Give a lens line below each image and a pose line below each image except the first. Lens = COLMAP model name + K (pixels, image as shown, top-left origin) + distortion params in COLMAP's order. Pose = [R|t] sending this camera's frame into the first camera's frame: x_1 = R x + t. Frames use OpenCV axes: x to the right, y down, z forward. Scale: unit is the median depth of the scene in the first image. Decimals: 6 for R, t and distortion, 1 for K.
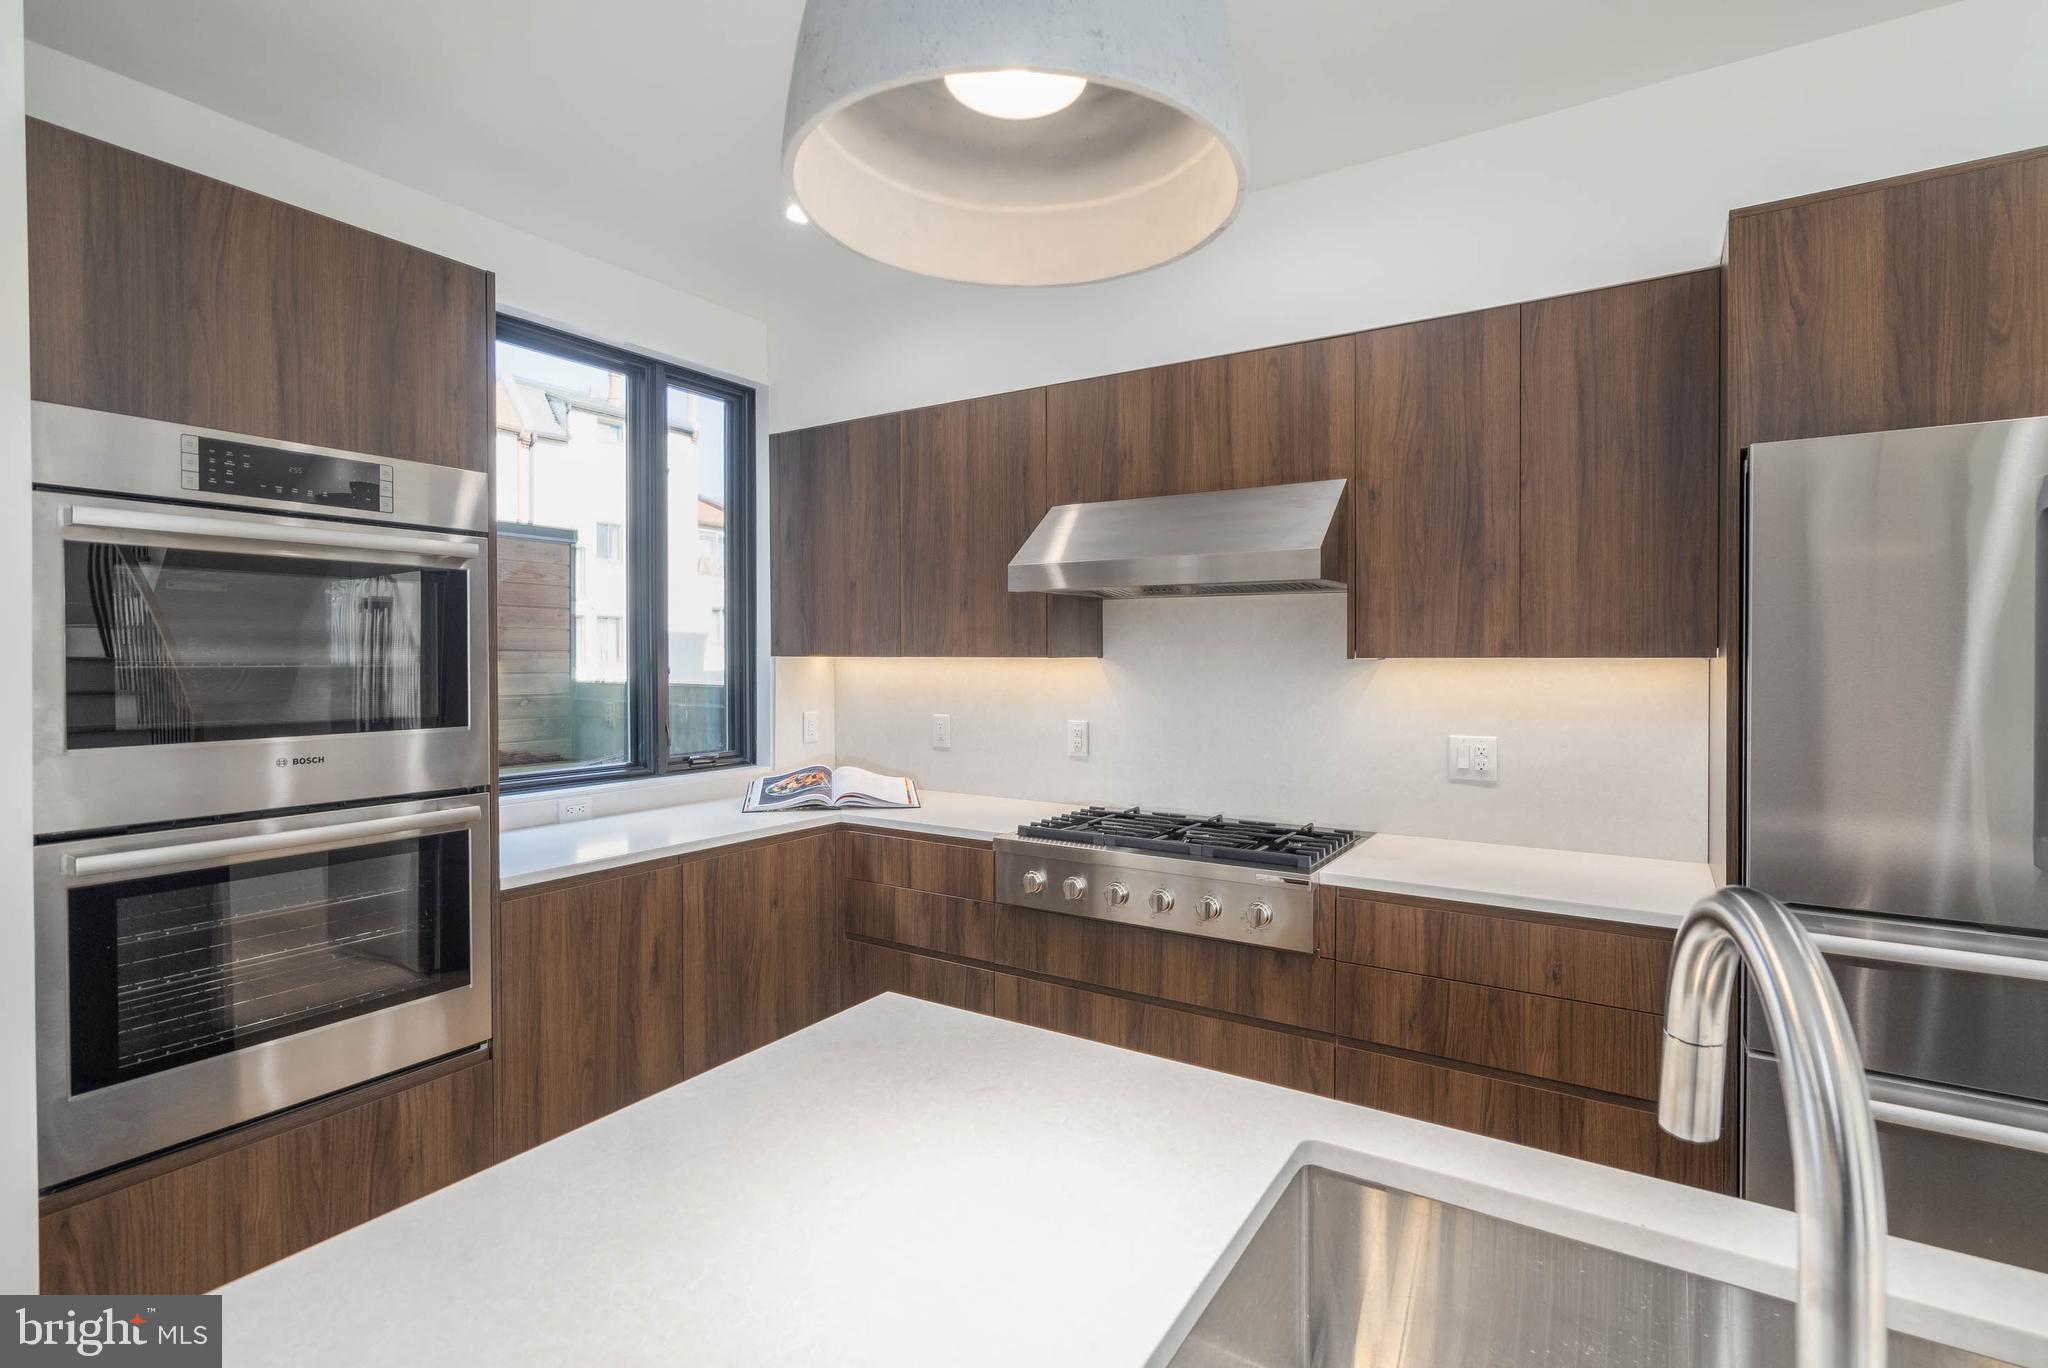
lens RADIAL K [[959.4, 0, 1031.2], [0, 959.4, 662.0], [0, 0, 1]] dist [-0.002381, 0.000247]
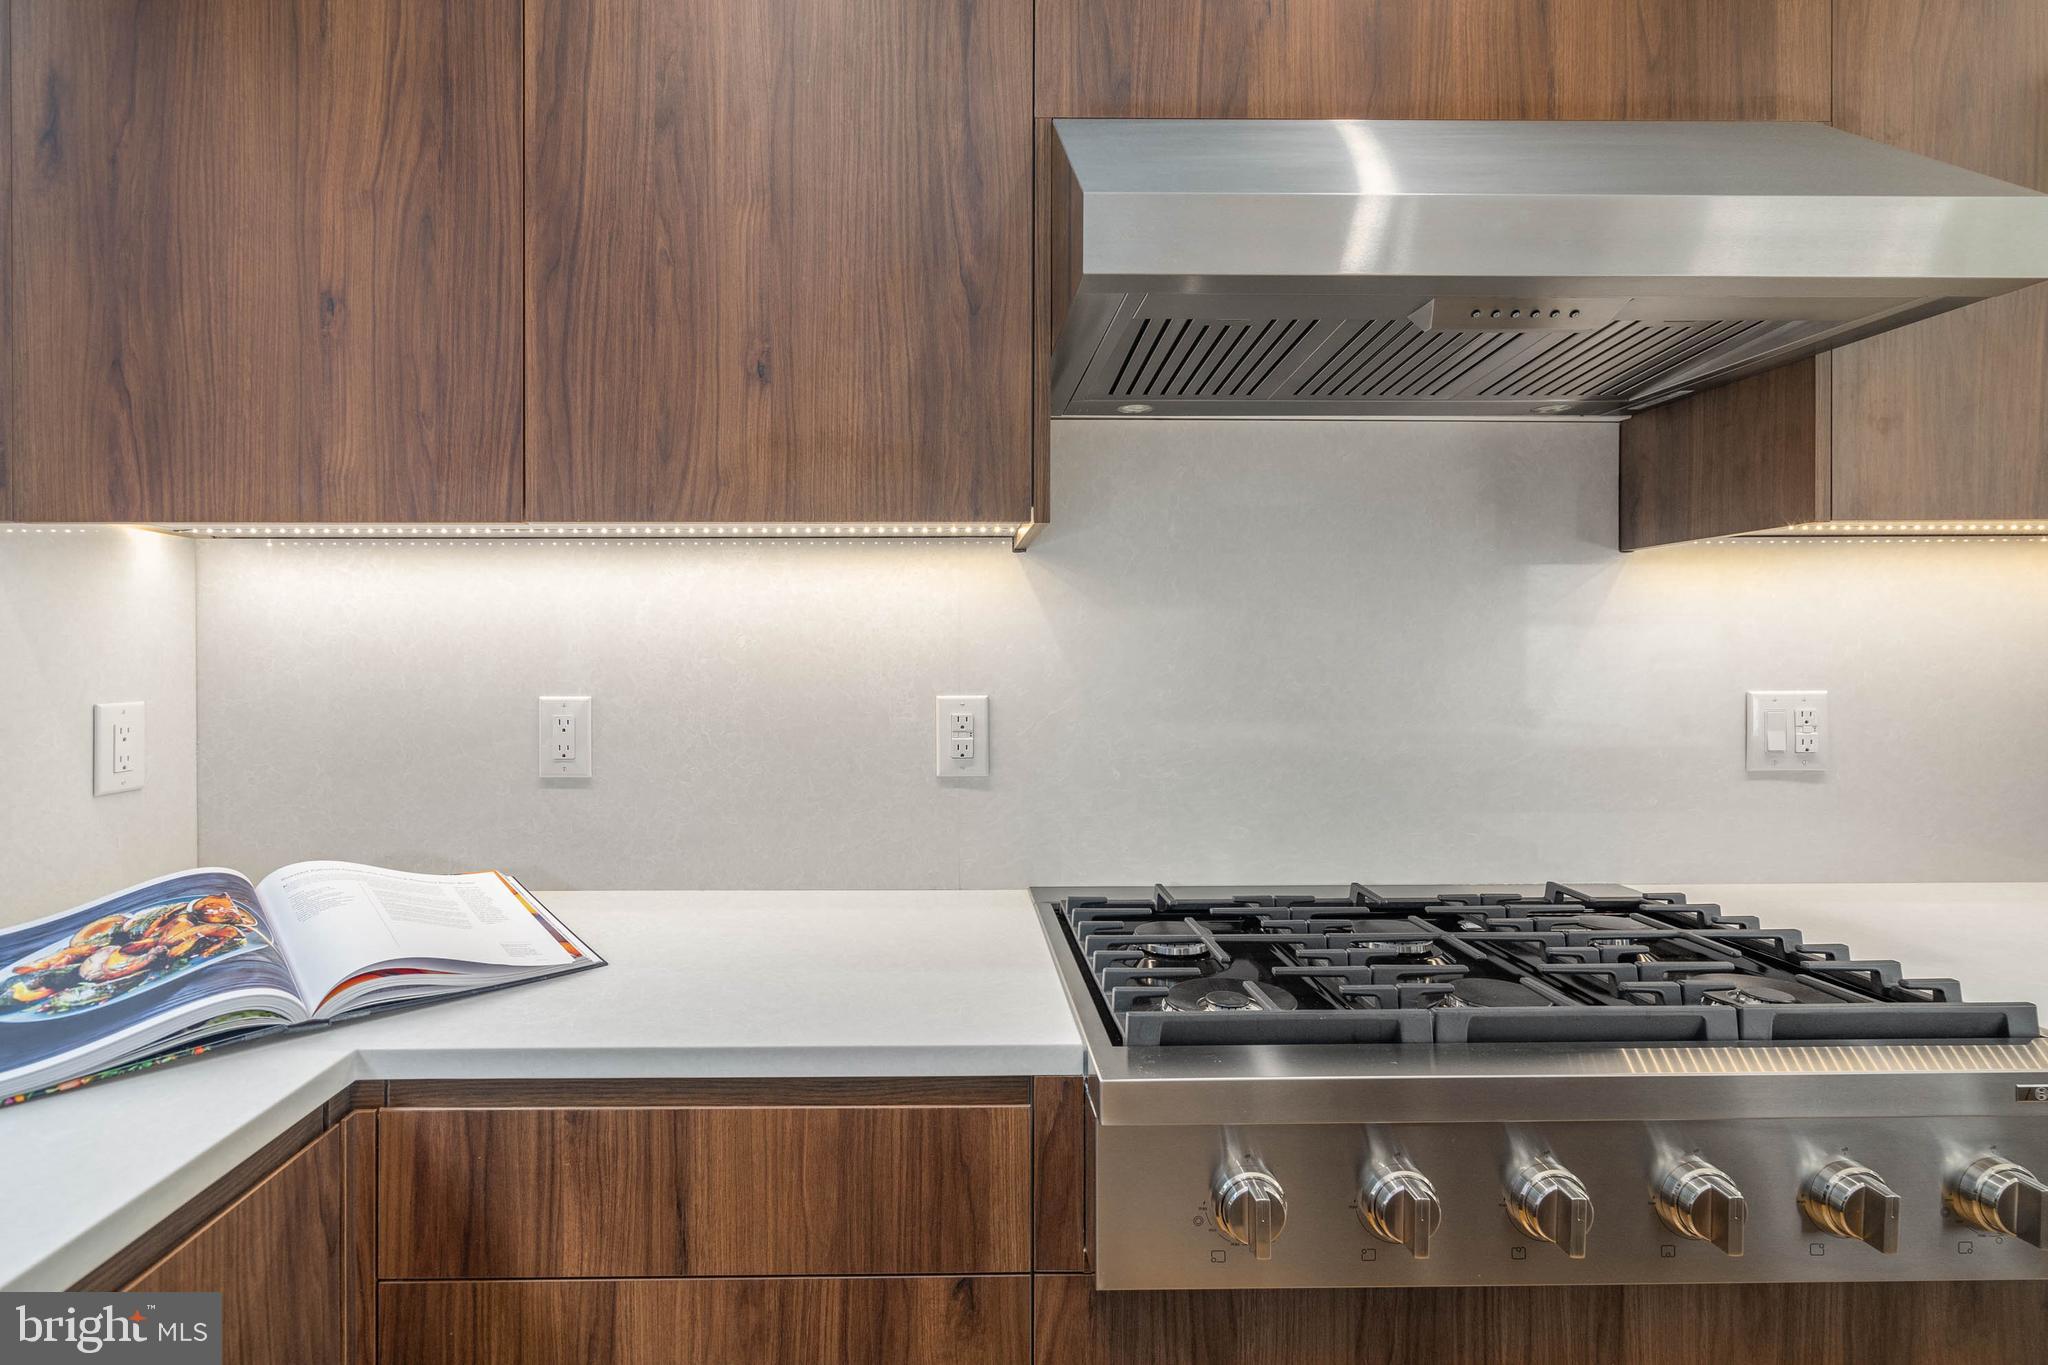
lens RADIAL K [[957.0, 0, 932.0], [0, 957.0, 648.3], [0, 0, 1]] dist [-0.000755, -0.000136]
pose [[0.838093, -0.001132, 0.545527, -0.232321], [0.006862, 0.999941, -0.008467, 0.050192], [-0.545485, 0.010840, 0.838051, 0.747873]]
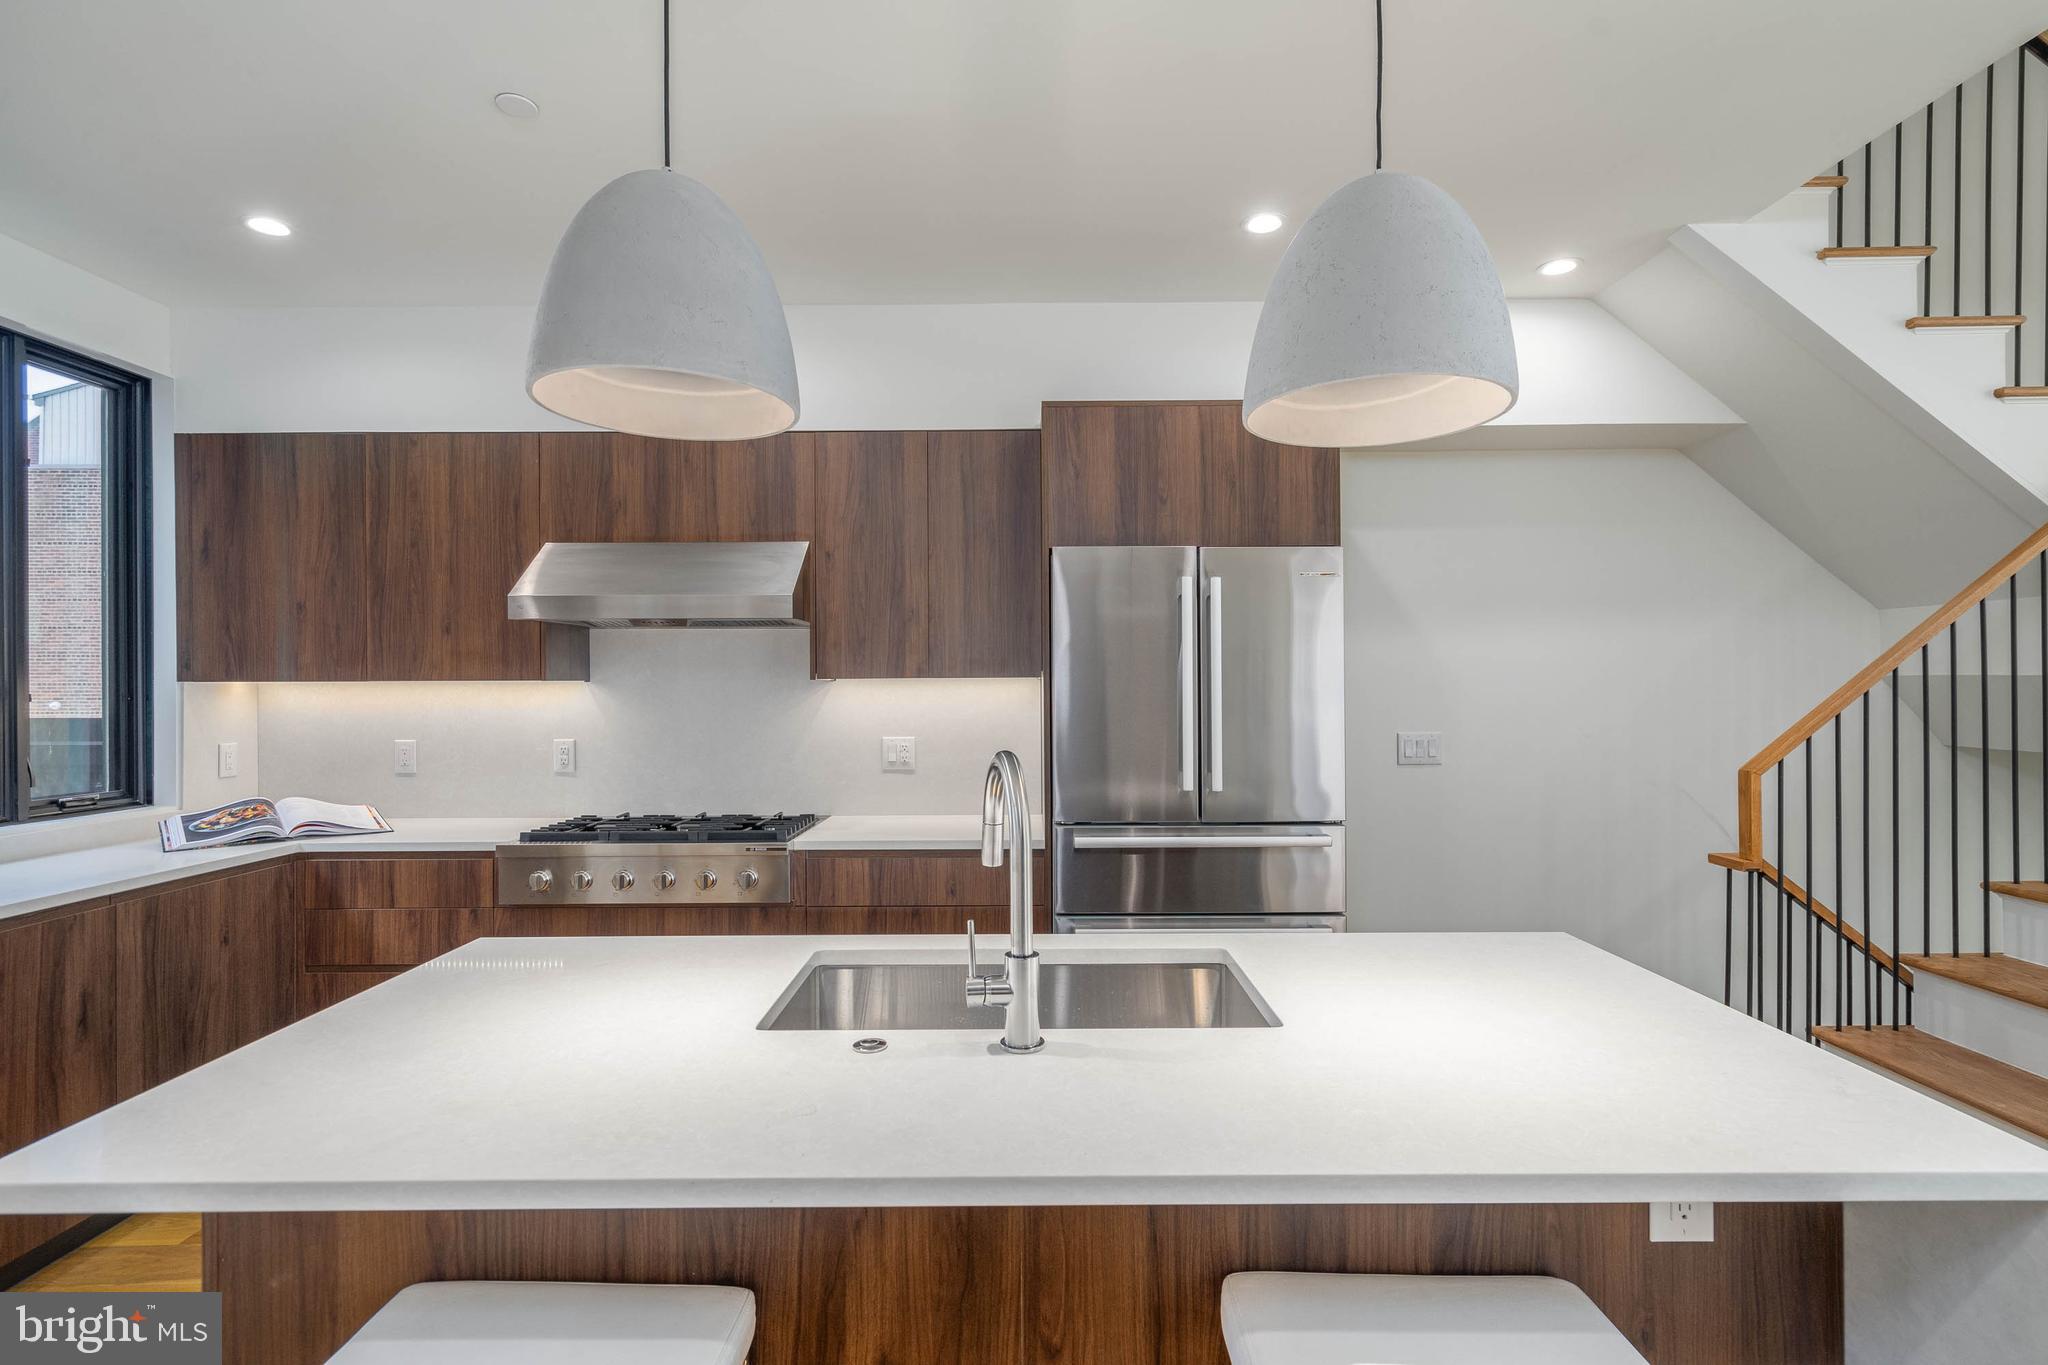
lens RADIAL K [[984.4, 0, 1024.0], [0, 984.4, 682.5], [0, 0, 1]] dist [0.002927, 0.001162]
pose [[0.845144, -0.003227, 0.534530, -0.124247], [0.009438, 0.999916, -0.008886, 0.013526], [-0.534456, 0.012555, 0.845103, -0.253066]]
